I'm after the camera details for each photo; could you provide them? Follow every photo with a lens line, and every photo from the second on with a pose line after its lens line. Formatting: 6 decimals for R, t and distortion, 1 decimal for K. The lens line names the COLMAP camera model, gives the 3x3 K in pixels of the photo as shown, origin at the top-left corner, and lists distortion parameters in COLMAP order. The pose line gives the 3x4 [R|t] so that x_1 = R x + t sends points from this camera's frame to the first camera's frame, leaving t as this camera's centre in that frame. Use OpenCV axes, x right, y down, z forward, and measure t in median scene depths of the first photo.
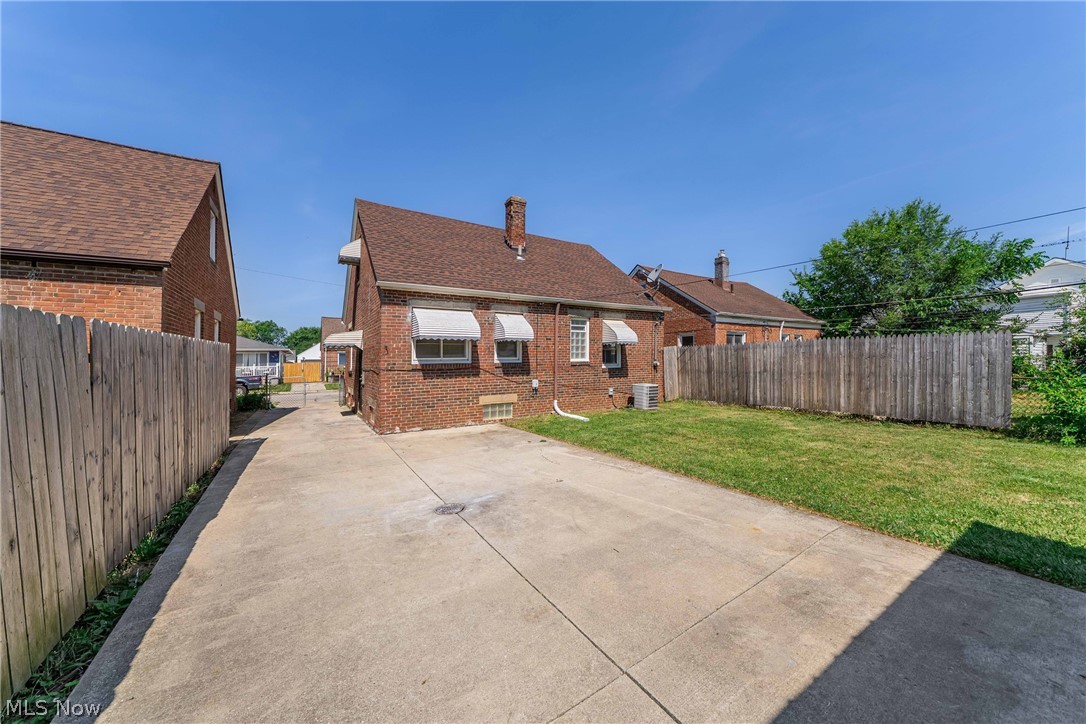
lens RADIAL K [[374.3, 0, 536.9], [0, 374.3, 357.6], [0, 0, 1]] dist [-0.004455, 0.000356]
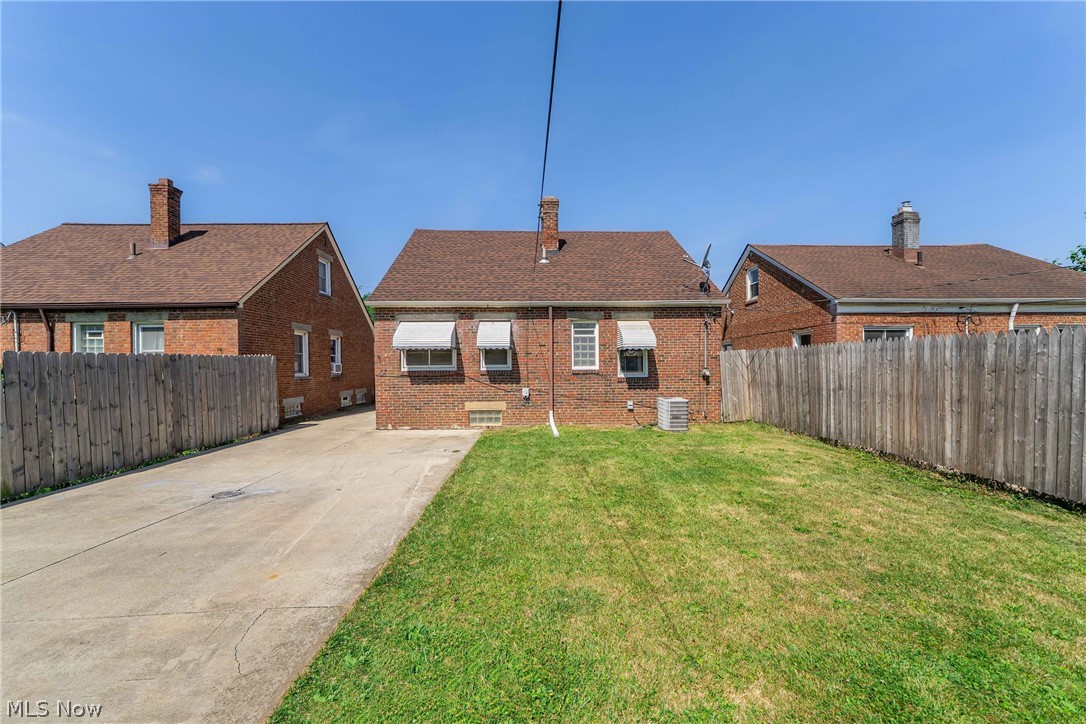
lens RADIAL K [[374.3, 0, 541.3], [0, 374.3, 367.1], [0, 0, 1]] dist [-0.004455, 0.000356]
pose [[0.865618, 0.009930, -0.500606, 0.513304], [0.000056, 0.999801, 0.019928, -0.014820], [0.500704, -0.017278, 0.865446, 0.188711]]
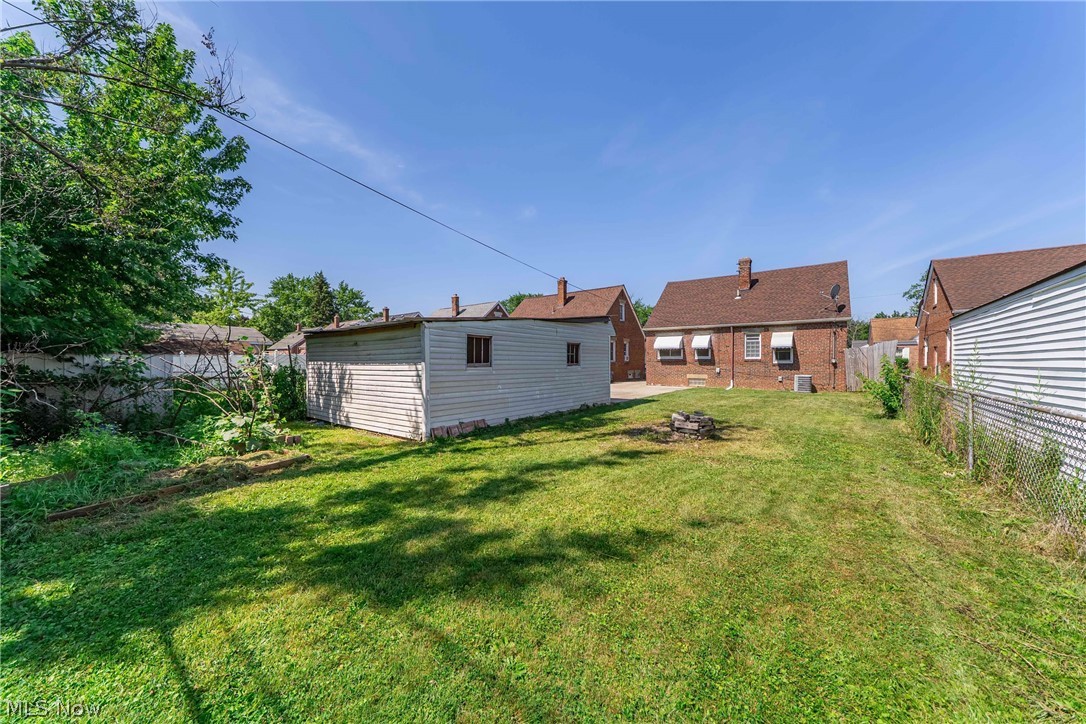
lens RADIAL K [[374.3, 0, 542.1], [0, 374.3, 370.7], [0, 0, 1]] dist [-0.004455, 0.000356]
pose [[0.354216, 0.043020, -0.934173, 1.467901], [0.006679, 0.998799, 0.048528, -0.026891], [0.935140, -0.023429, 0.353504, -0.518631]]
